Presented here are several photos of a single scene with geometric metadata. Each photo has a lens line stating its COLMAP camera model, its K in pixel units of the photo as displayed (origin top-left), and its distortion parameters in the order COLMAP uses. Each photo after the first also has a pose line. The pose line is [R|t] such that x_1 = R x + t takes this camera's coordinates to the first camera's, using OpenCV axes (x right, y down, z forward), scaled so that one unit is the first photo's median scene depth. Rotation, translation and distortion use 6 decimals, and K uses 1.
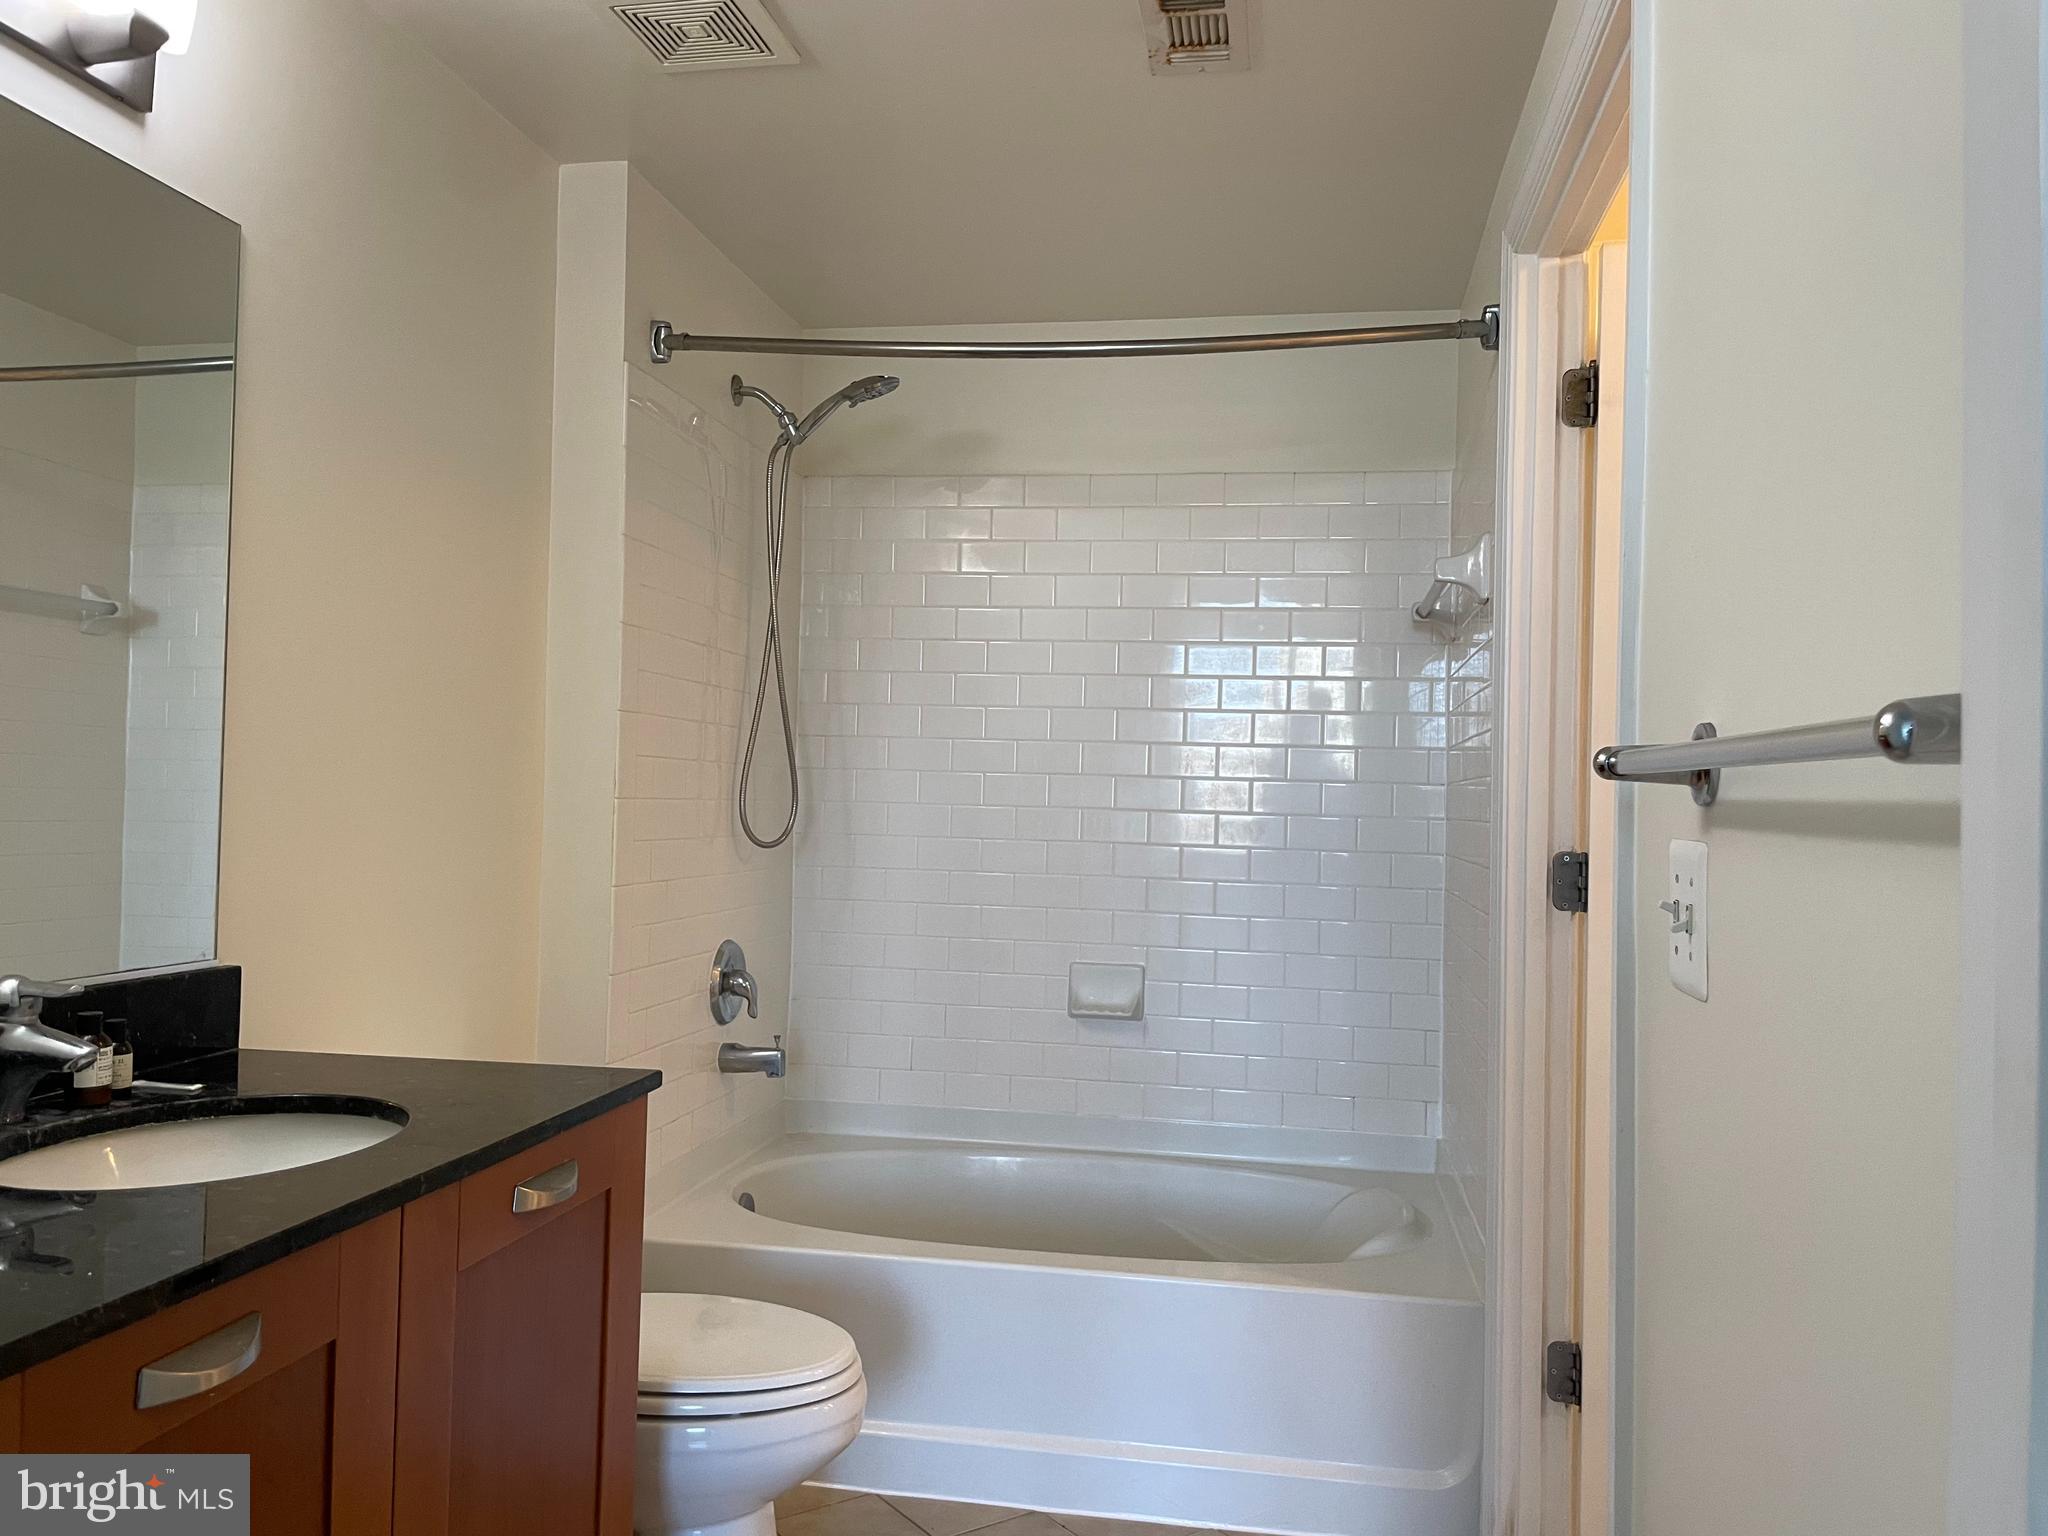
lens RADIAL K [[1593.5, 0, 1025.2], [0, 1593.5, 766.4], [0, 0, 1]] dist [0.006057, -0.002424]
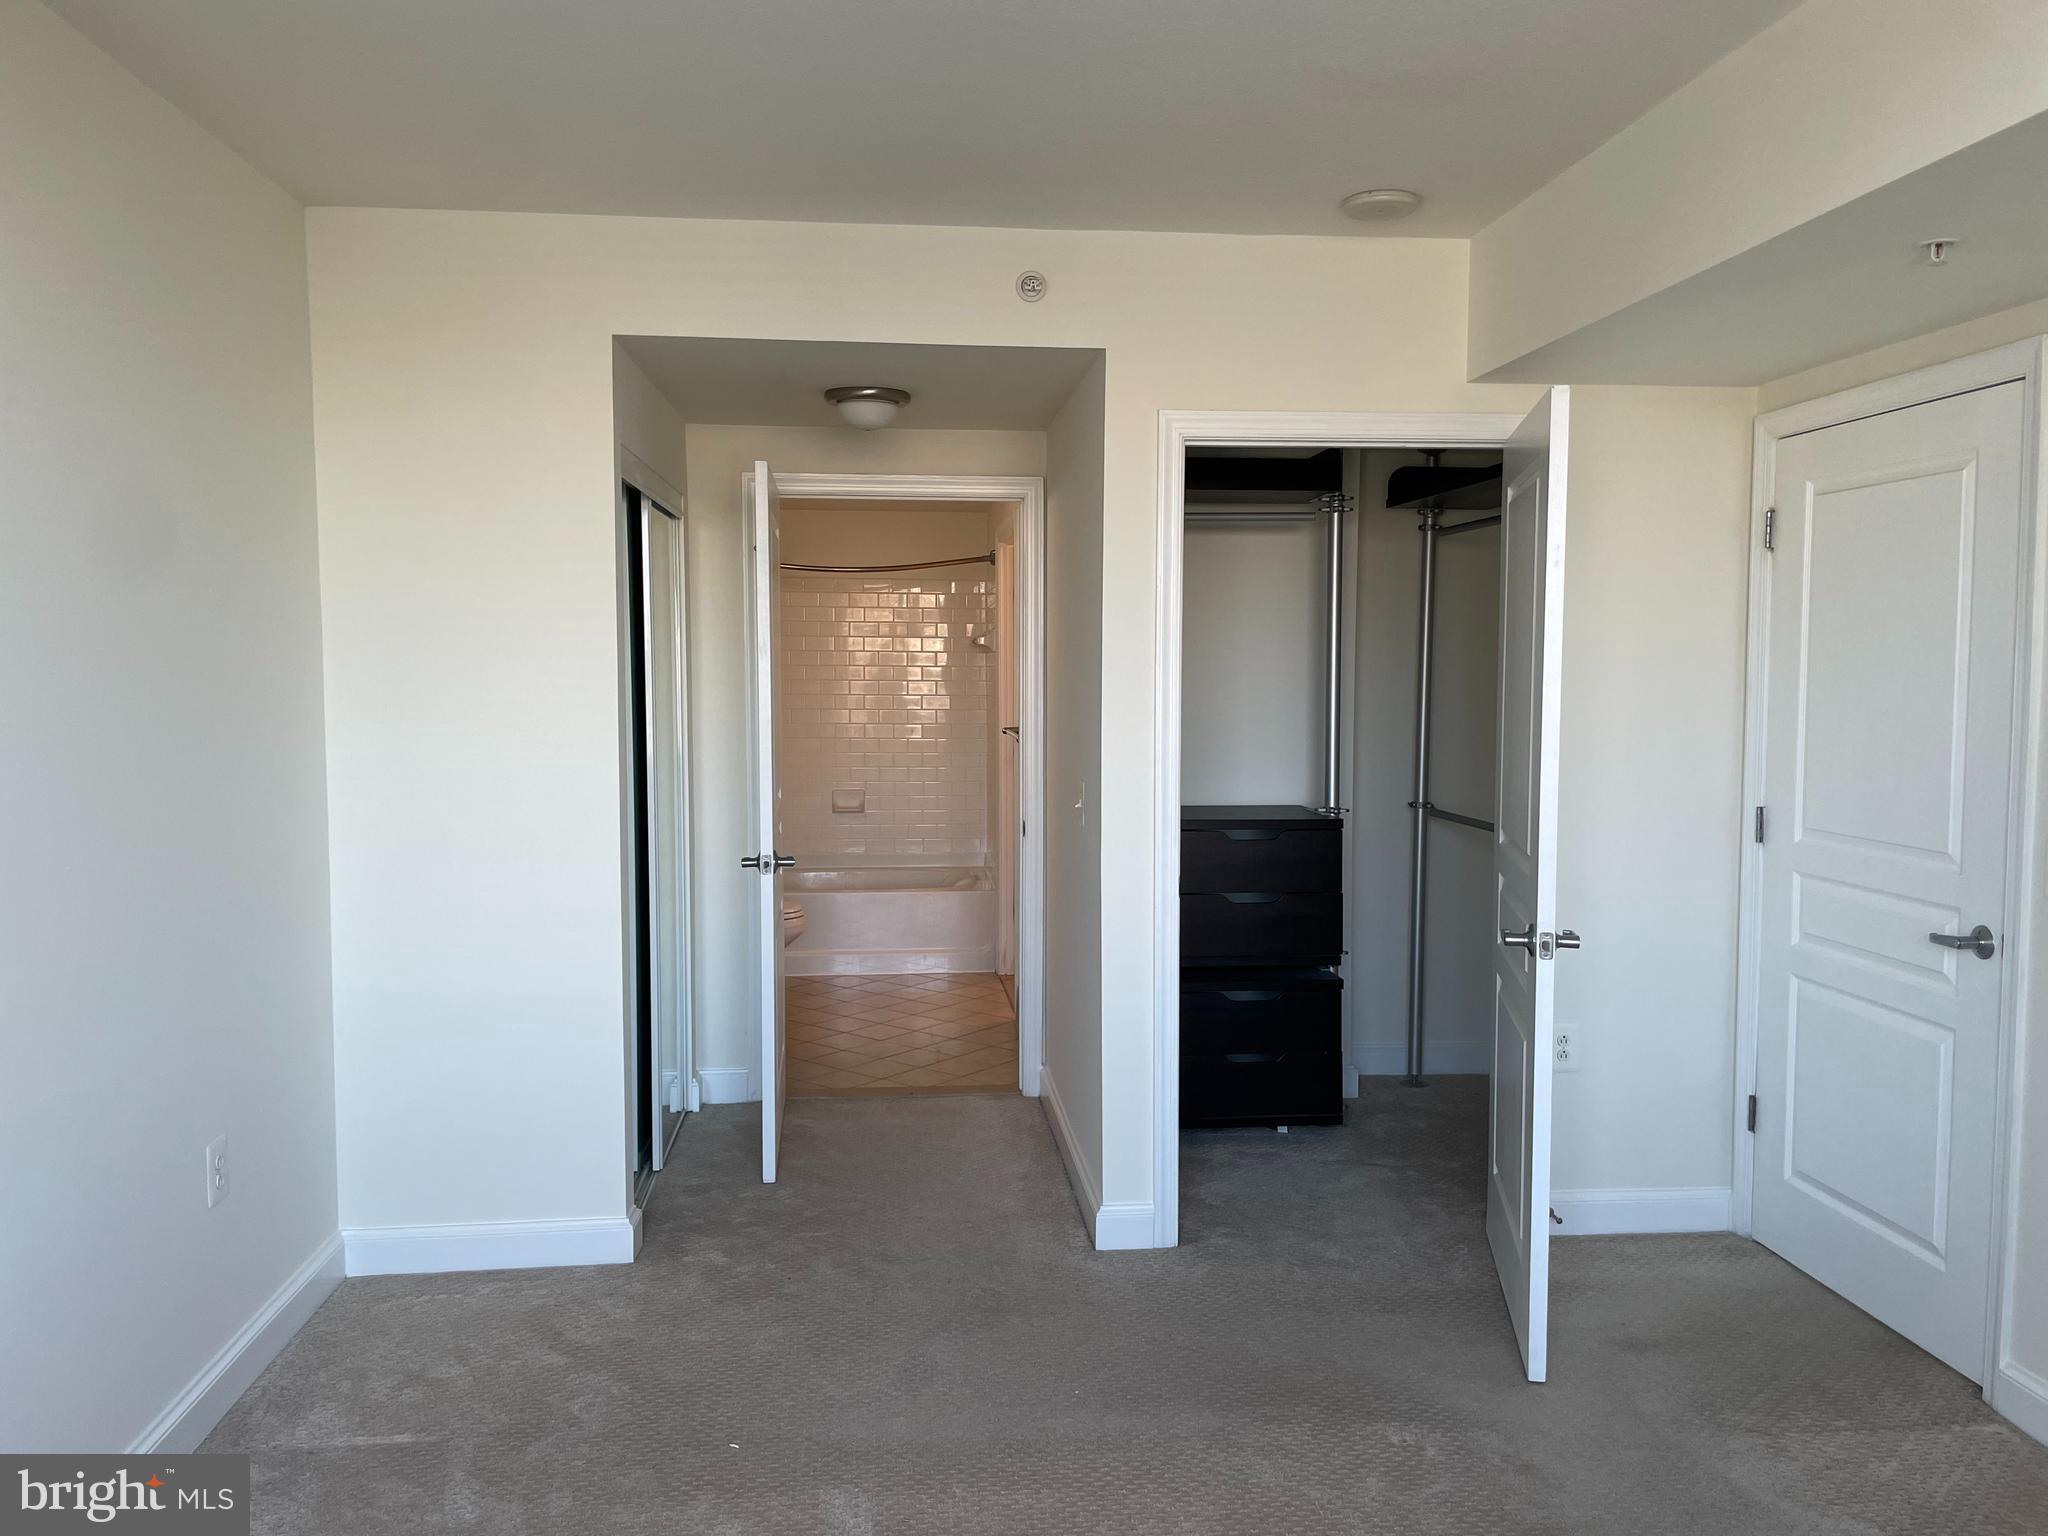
lens RADIAL K [[1593.5, 0, 1024.8], [0, 1593.5, 769.6], [0, 0, 1]] dist [0.006057, -0.002424]
pose [[0.968082, -0.036892, 0.247905, -0.277044], [0.016869, 0.996456, 0.082412, -0.093105], [-0.250066, -0.075600, 0.965273, -1.322764]]
